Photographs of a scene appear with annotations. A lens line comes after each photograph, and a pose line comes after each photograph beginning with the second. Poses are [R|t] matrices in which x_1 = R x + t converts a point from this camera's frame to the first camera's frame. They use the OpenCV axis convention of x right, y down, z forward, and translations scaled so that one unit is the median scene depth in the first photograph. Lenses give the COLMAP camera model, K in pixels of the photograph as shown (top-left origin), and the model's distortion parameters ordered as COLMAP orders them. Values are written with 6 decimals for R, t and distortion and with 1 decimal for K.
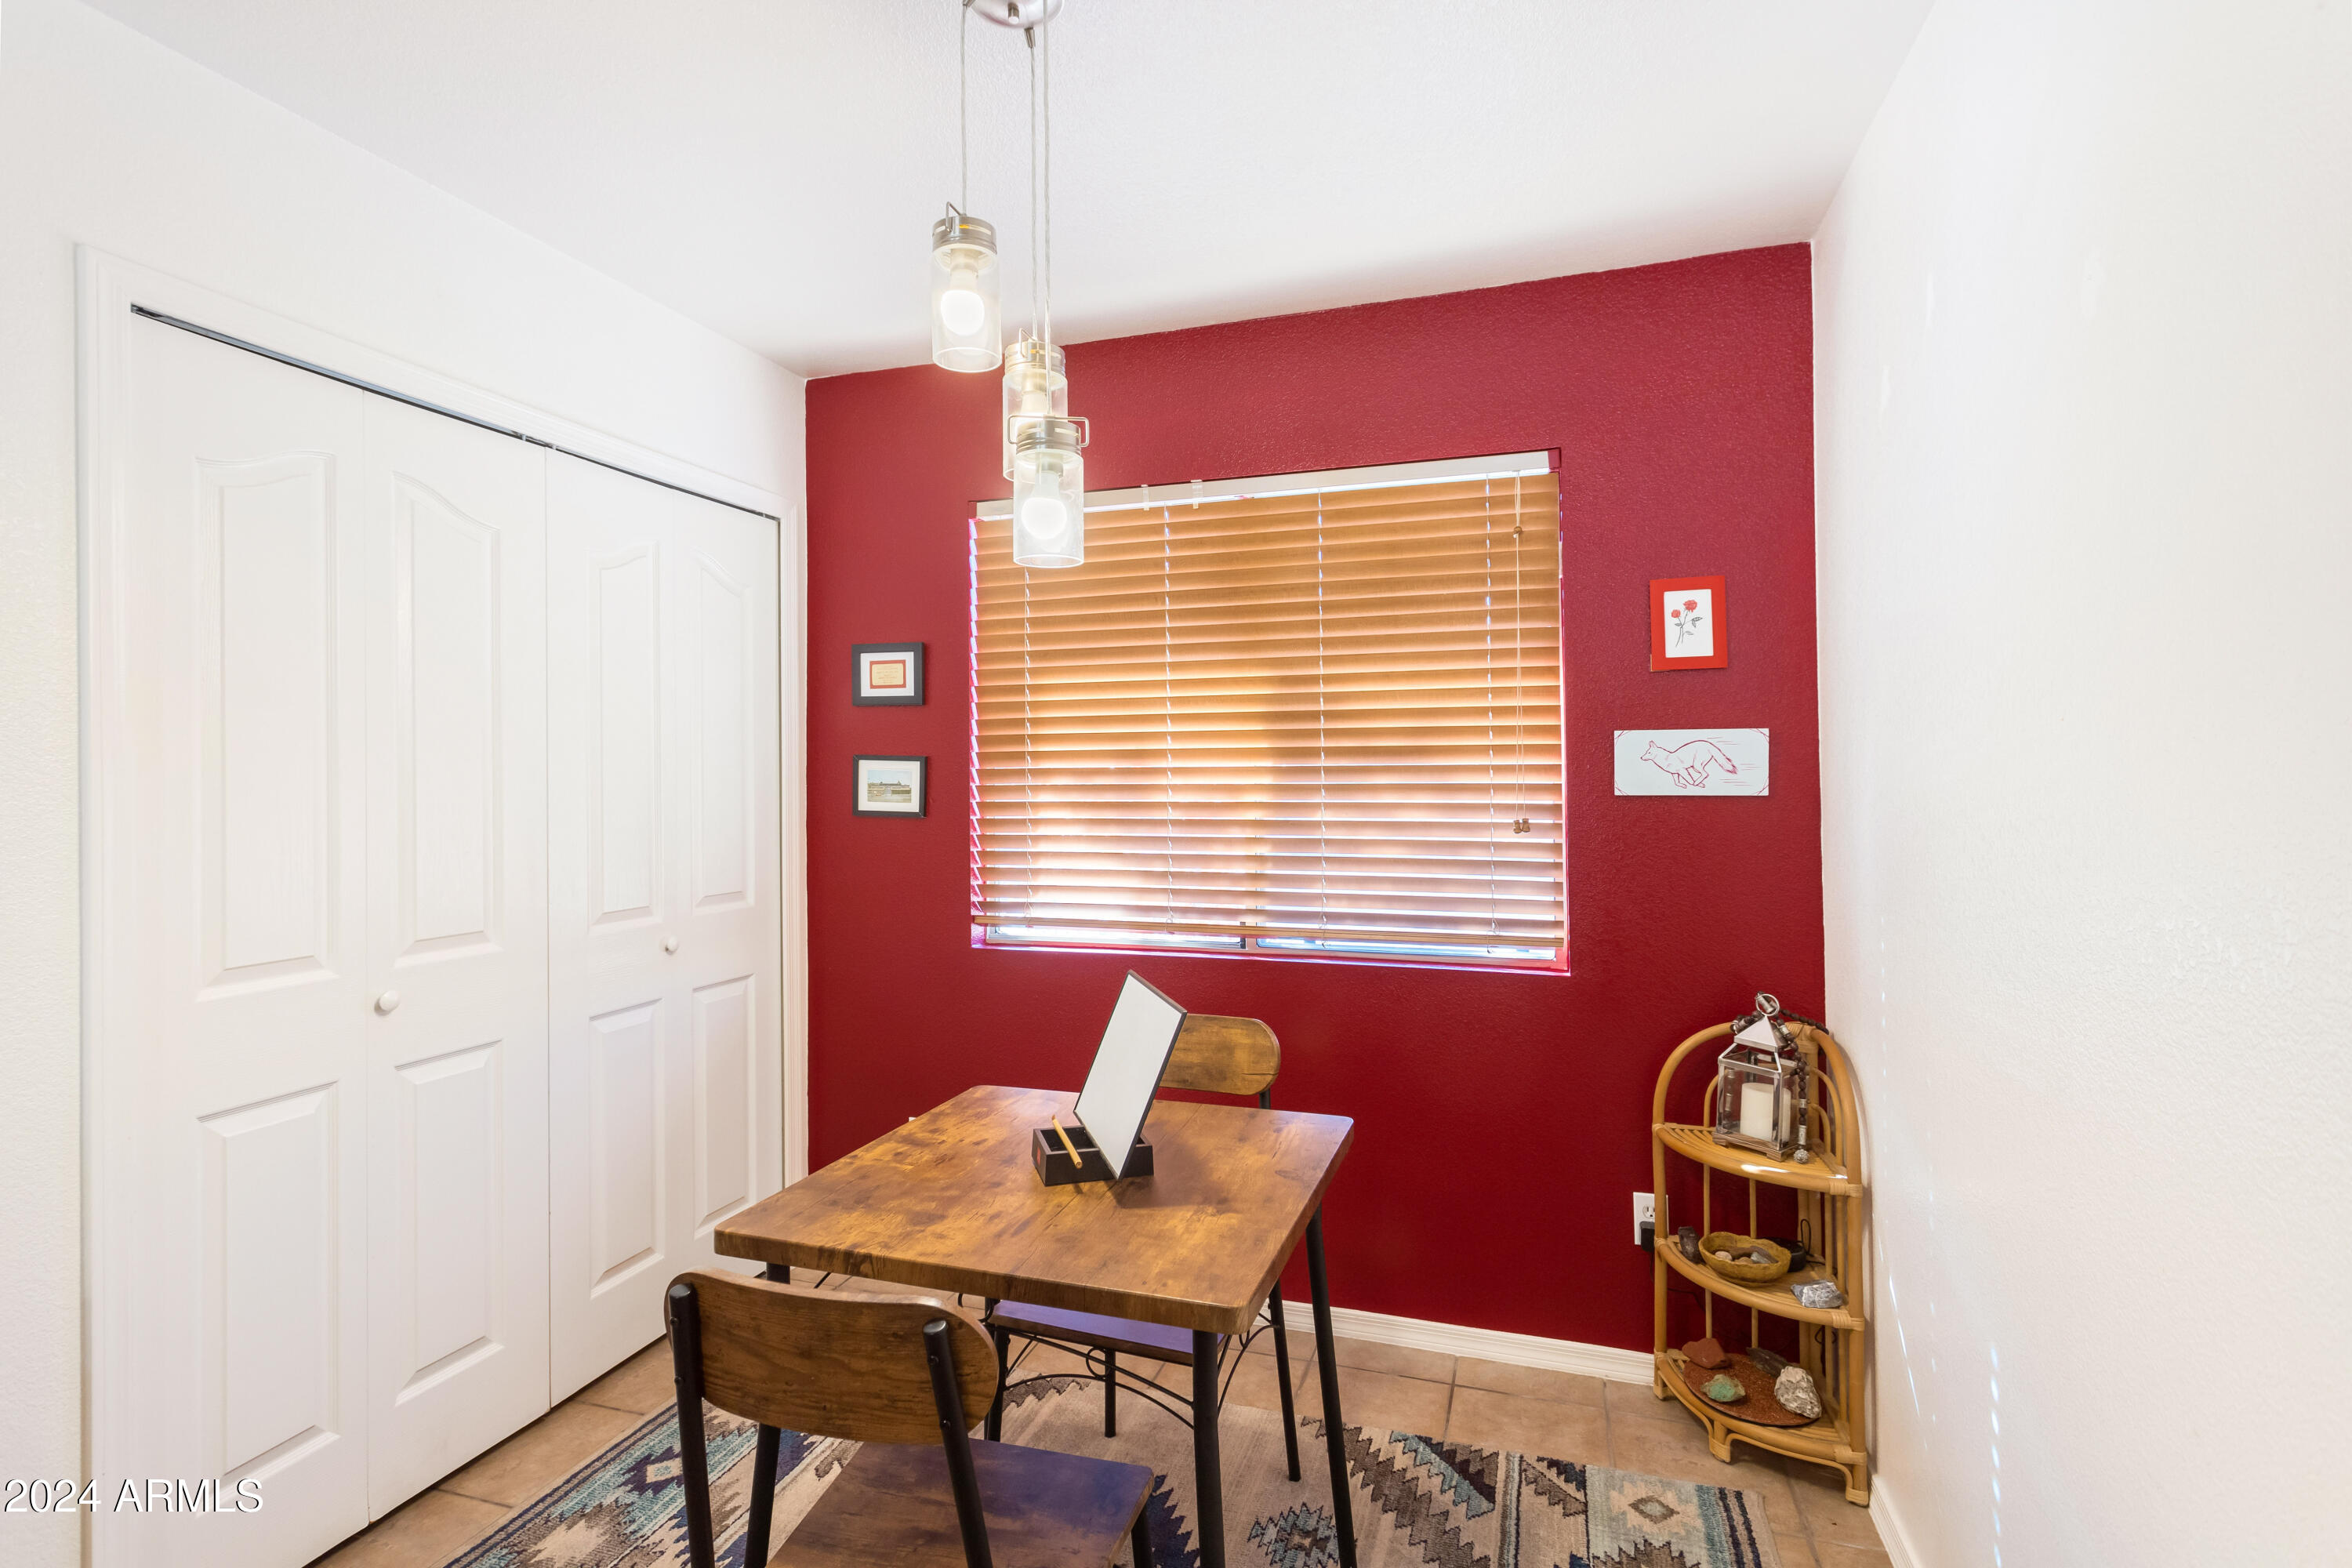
lens RADIAL K [[1130.3, 0, 1156.3], [0, 1130.3, 757.2], [0, 0, 1]] dist [0.002125, 0.002334]
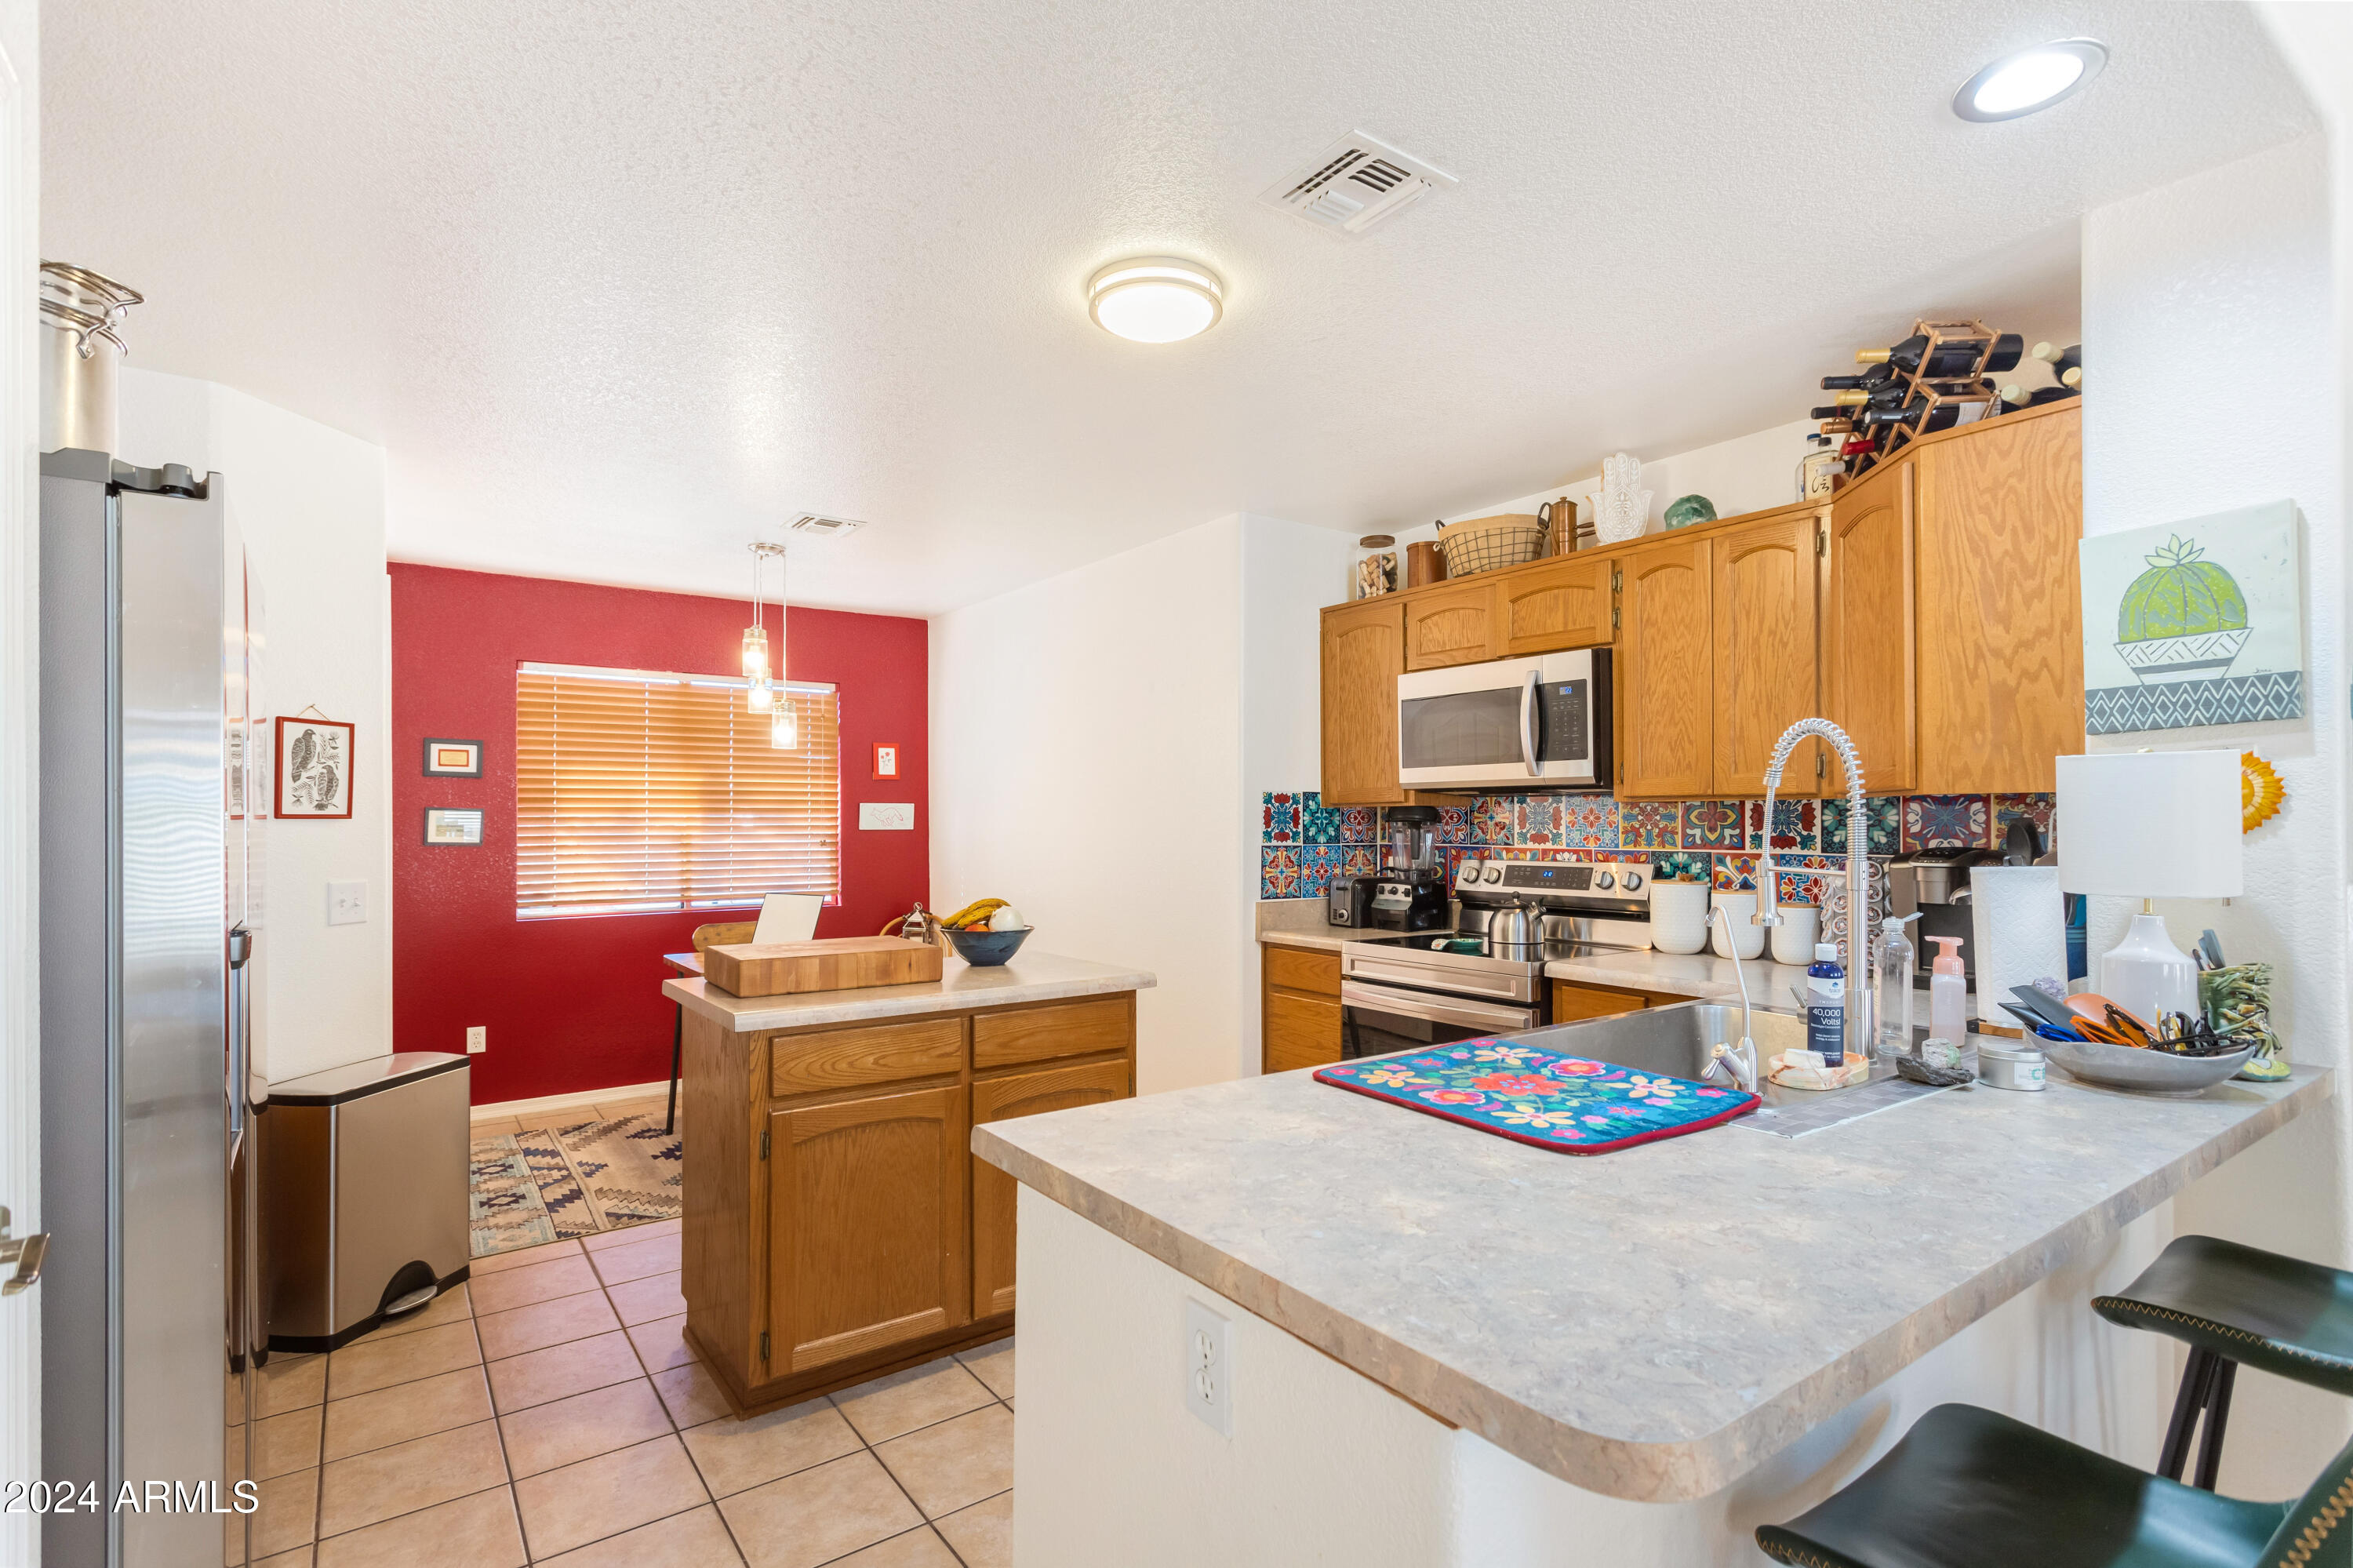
lens RADIAL K [[1130.8, 0, 1167.3], [0, 1130.8, 815.3], [0, 0, 1]] dist [0.002125, 0.002334]
pose [[0.590190, 0.011791, 0.807179, -1.115111], [-0.007601, 0.999930, -0.009048, 0.018702], [-0.807229, -0.000796, 0.590238, -0.925684]]
